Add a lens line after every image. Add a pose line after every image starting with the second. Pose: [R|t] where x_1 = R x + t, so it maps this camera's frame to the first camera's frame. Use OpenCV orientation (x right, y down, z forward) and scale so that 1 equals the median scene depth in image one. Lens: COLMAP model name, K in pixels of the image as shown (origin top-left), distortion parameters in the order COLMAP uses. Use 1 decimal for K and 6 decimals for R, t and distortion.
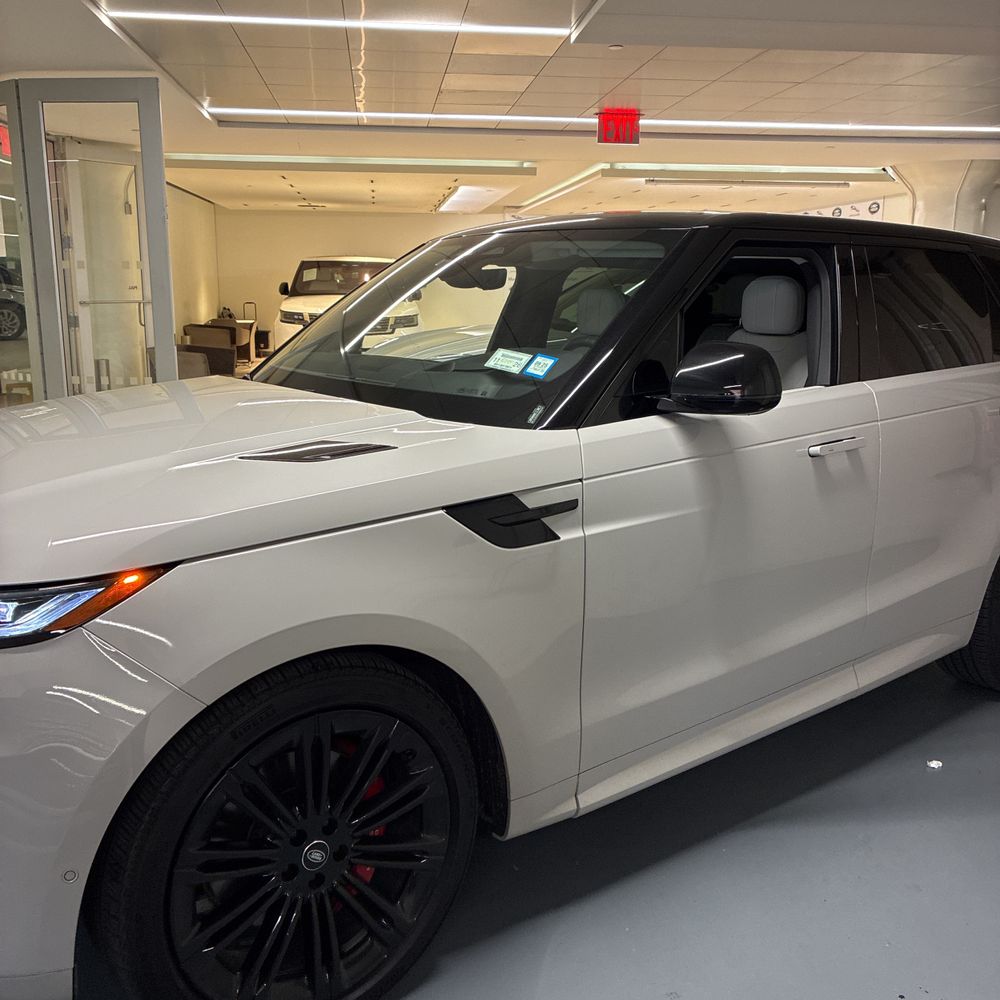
lens RADIAL K [[1019.3, 0, 500.0], [0, 1019.3, 500.0], [0, 0, 1]] dist [0.019131, 0.034330]
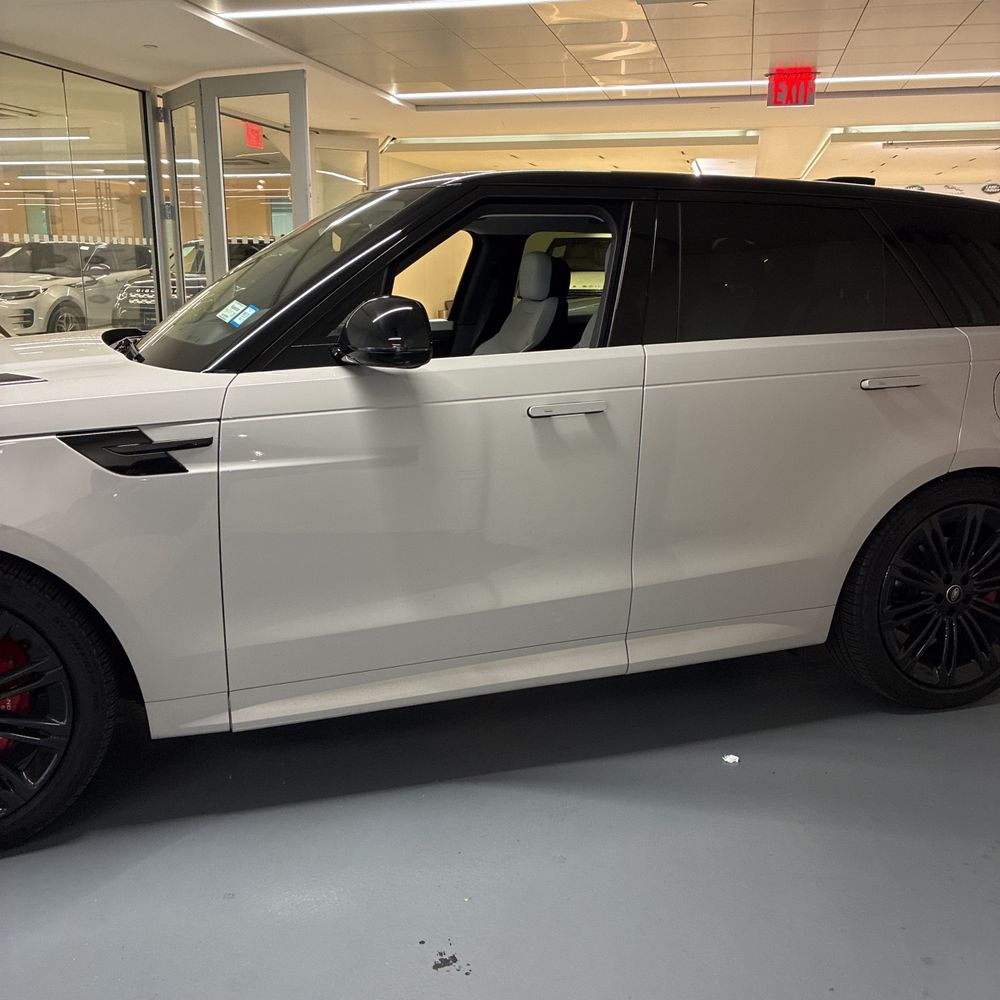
lens RADIAL K [[999.8, 0, 499.5], [0, 999.8, 504.9], [0, 0, 1]] dist [0.046448, -0.030478]
pose [[0.938348, 0.079357, -0.336460, 0.698363], [-0.070519, 0.996770, 0.038429, 0.008139], [0.338422, -0.012333, 0.940913, 0.091209]]
